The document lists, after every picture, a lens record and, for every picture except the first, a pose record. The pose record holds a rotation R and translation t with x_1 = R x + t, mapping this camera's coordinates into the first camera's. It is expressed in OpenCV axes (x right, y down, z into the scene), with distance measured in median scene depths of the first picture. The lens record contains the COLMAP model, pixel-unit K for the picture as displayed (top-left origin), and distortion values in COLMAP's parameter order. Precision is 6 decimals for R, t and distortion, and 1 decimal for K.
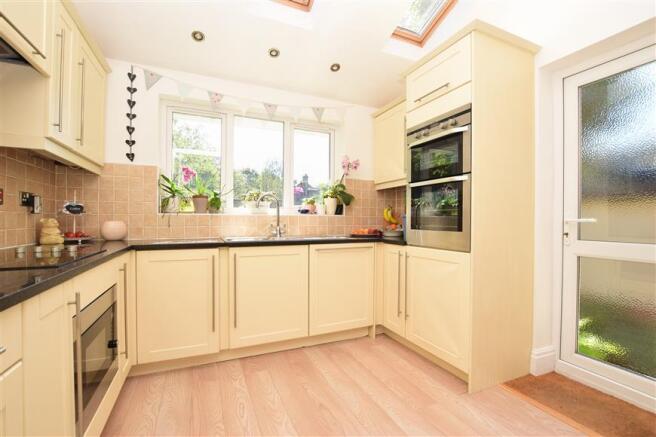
lens RADIAL K [[298.5, 0, 327.0], [0, 298.5, 221.2], [0, 0, 1]] dist [-0.027017, -0.000078]
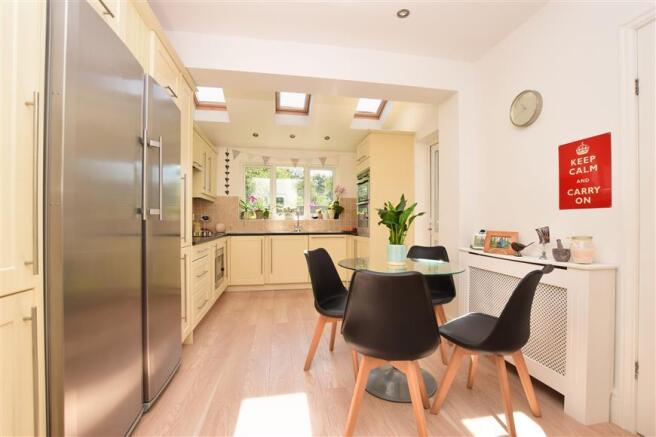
lens RADIAL K [[298.5, 0, 330.0], [0, 298.5, 220.2], [0, 0, 1]] dist [-0.027017, -0.000078]
pose [[0.972363, -0.008604, -0.233317, 0.532538], [0.005734, 0.999899, -0.012979, 0.009942], [0.233405, 0.011282, 0.972314, -0.877409]]
